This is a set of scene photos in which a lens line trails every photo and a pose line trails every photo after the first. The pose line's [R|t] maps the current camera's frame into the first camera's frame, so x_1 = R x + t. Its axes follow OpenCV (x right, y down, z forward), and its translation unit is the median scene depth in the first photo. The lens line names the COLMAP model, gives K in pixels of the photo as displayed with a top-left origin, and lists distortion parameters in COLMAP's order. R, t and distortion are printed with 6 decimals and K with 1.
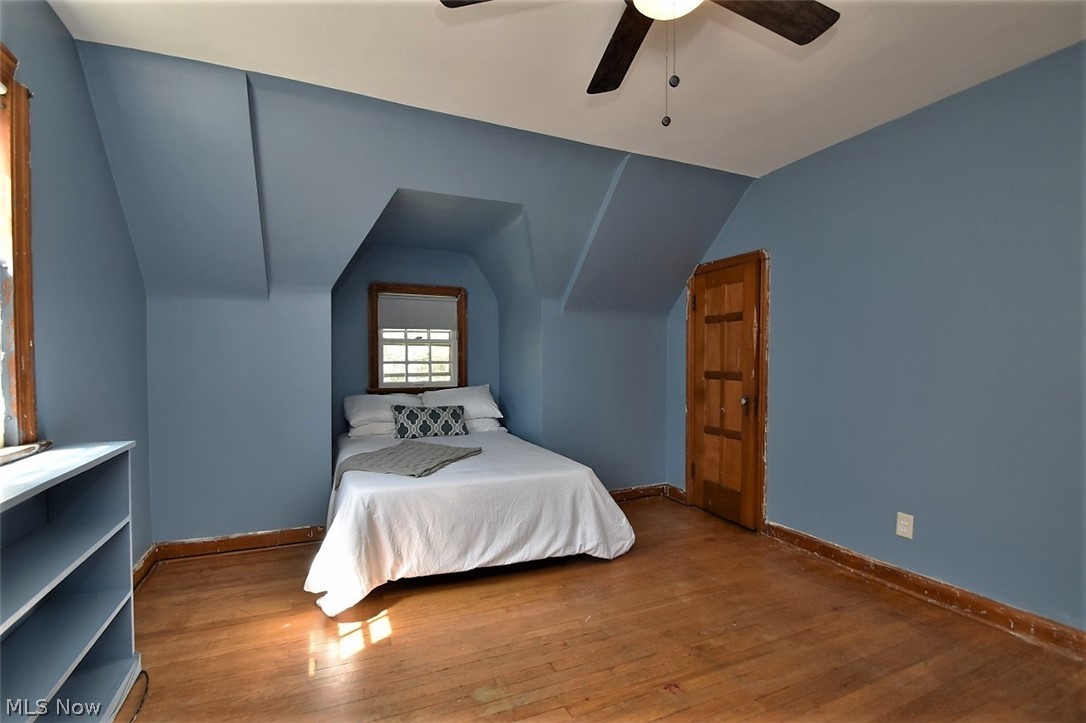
lens RADIAL K [[486.5, 0, 516.9], [0, 486.5, 365.6], [0, 0, 1]] dist [0.001981, -0.000222]
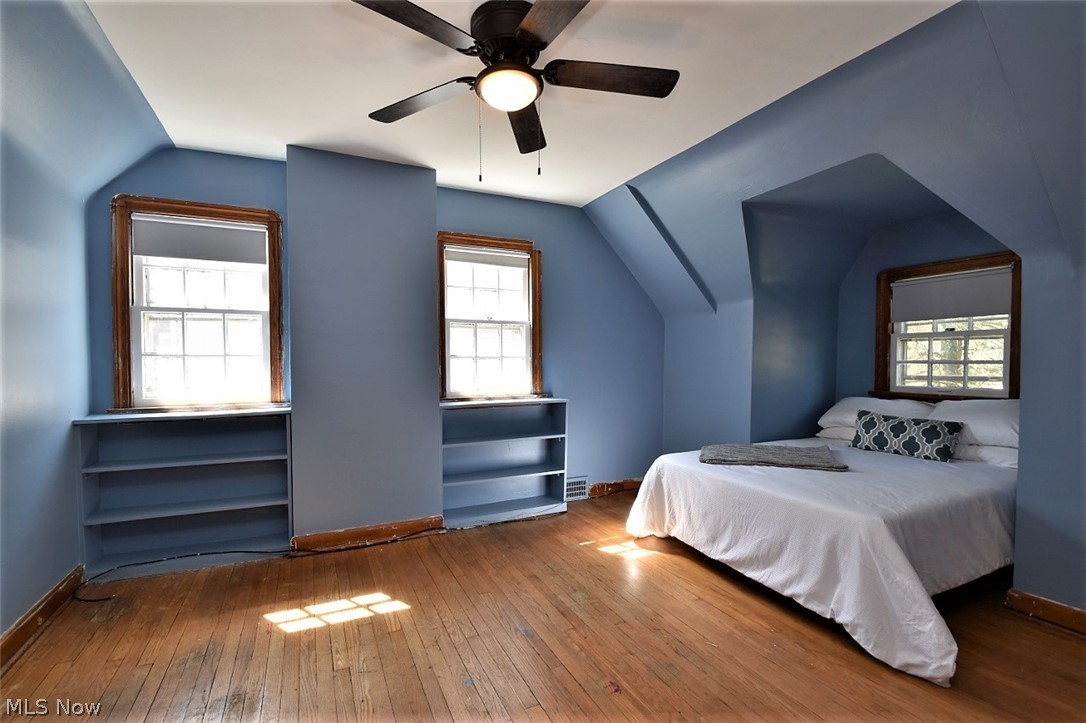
lens RADIAL K [[486.5, 0, 537.1], [0, 486.5, 368.2], [0, 0, 1]] dist [0.001981, -0.000222]
pose [[0.040875, 0.013750, -0.999070, 0.788537], [-0.007398, 0.999882, 0.013459, -0.003755], [0.999137, 0.006841, 0.040972, 0.482938]]
